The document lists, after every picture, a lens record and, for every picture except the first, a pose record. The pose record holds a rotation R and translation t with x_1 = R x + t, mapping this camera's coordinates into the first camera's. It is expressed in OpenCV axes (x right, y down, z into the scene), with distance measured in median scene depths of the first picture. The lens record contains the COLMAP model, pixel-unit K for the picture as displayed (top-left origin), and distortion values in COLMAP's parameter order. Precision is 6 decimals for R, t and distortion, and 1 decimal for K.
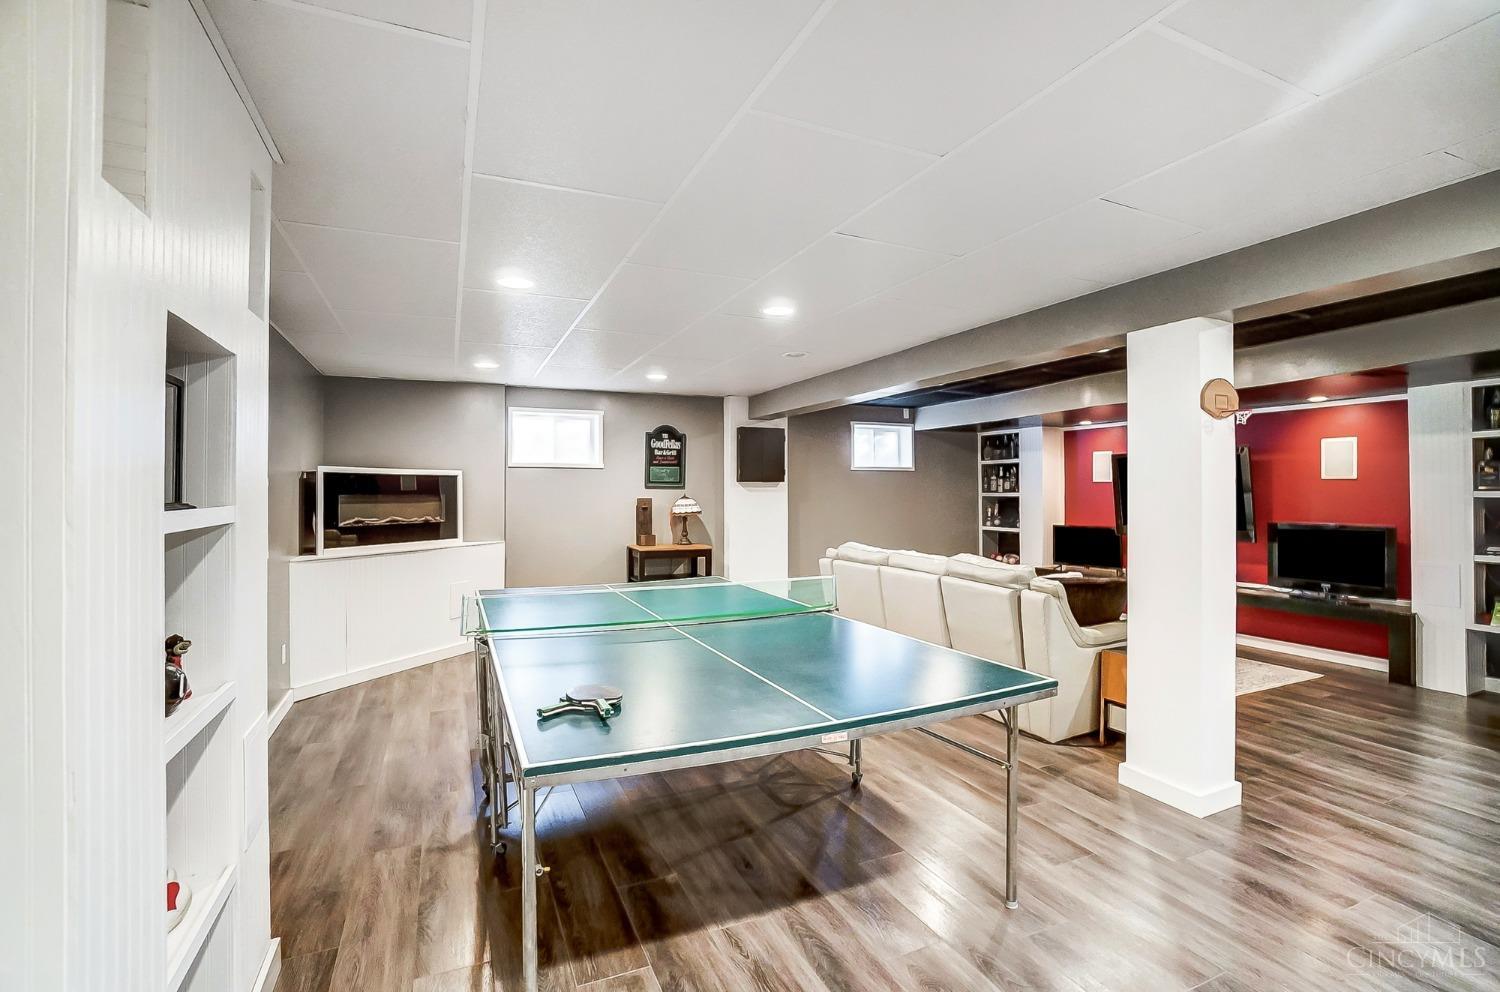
lens RADIAL K [[672.5, 0, 735.2], [0, 672.5, 485.6], [0, 0, 1]] dist [-0.046954, 0.013121]
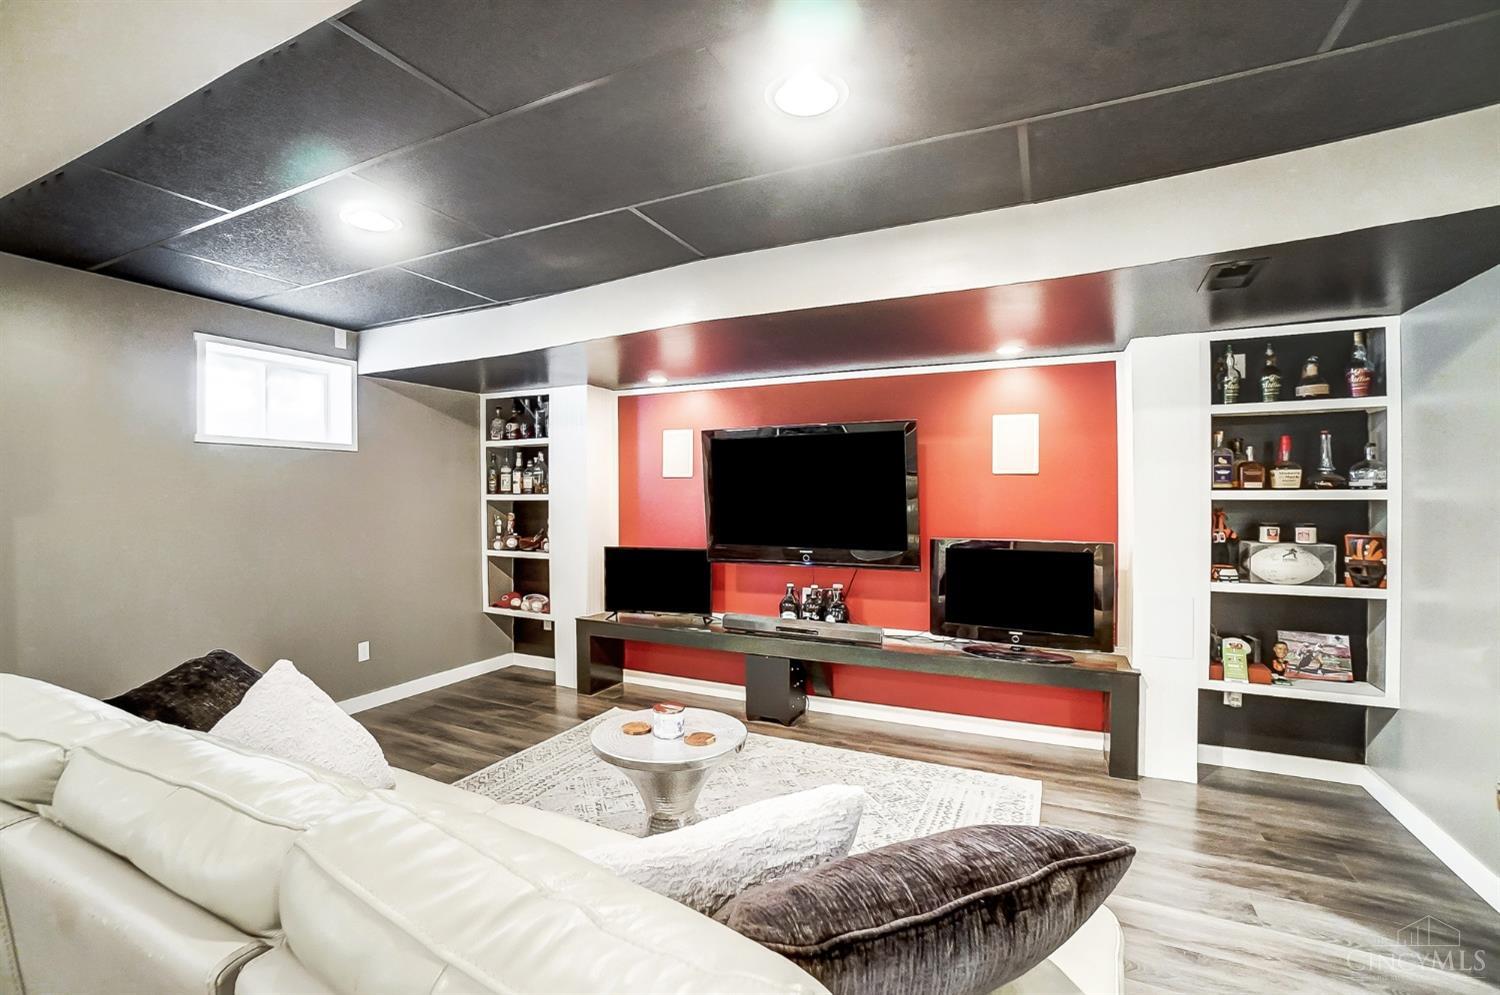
lens RADIAL K [[672.5, 0, 725.9], [0, 672.5, 497.0], [0, 0, 1]] dist [-0.046954, 0.013121]
pose [[0.763153, -0.003302, 0.646210, 0.180111], [-0.005506, 0.999917, 0.011611, 0.006000], [-0.646195, -0.012419, 0.763072, 0.500262]]
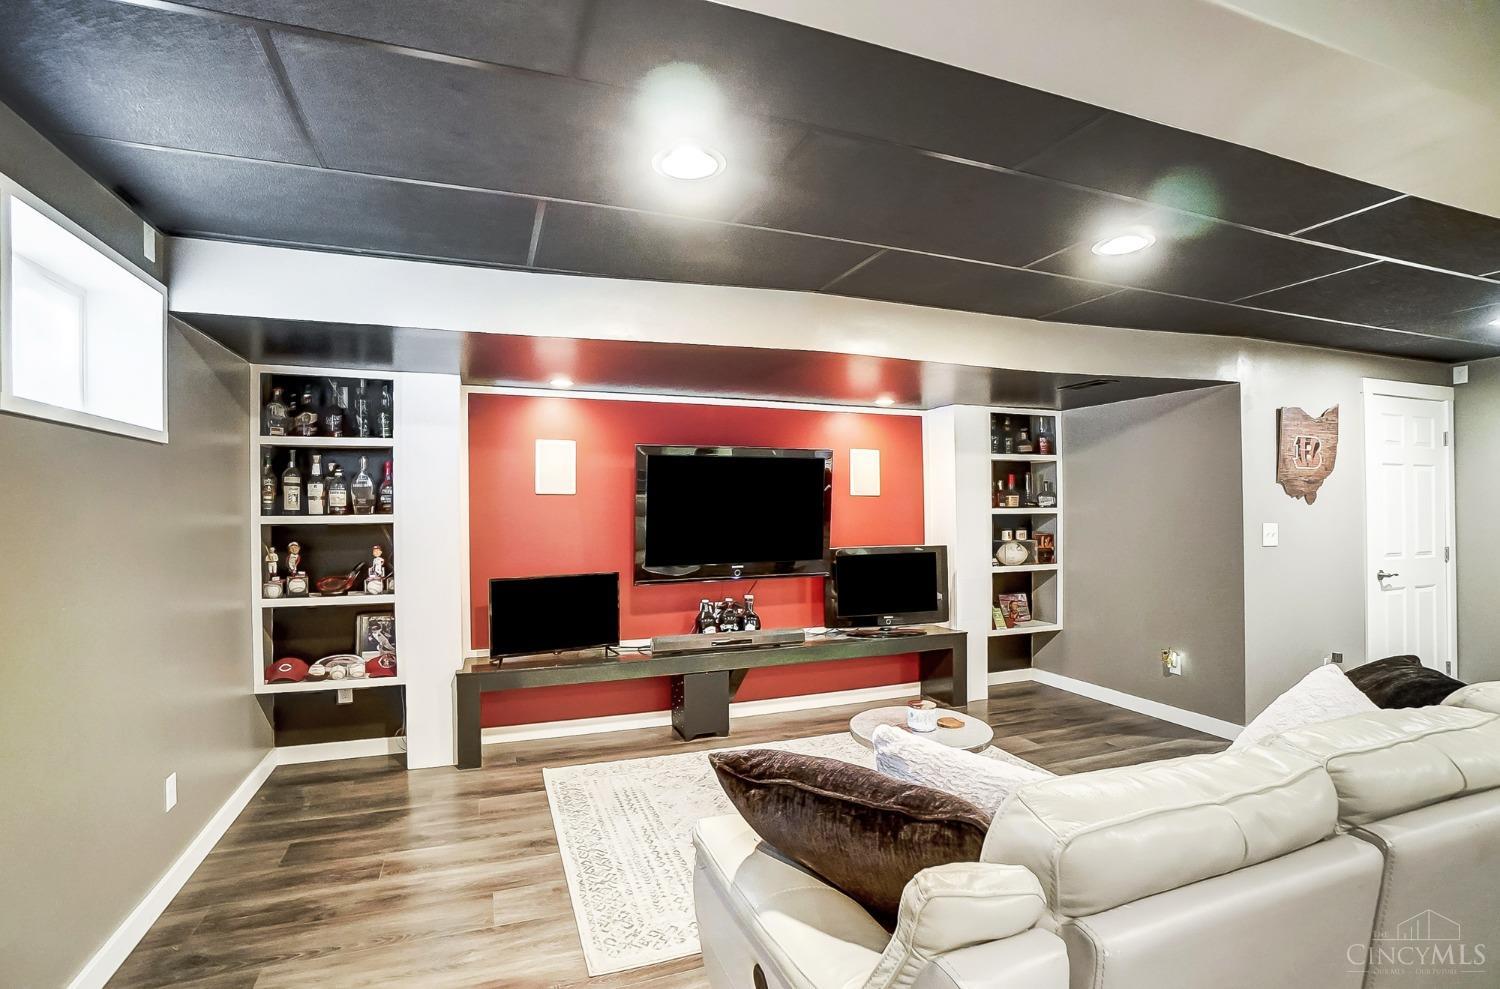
lens RADIAL K [[672.5, 0, 720.7], [0, 672.5, 506.2], [0, 0, 1]] dist [-0.046954, 0.013121]
pose [[0.068132, 0.004863, 0.997664, -0.004068], [-0.003876, 0.999982, -0.004609, 0.007083], [-0.997669, -0.003553, 0.068150, 0.863387]]
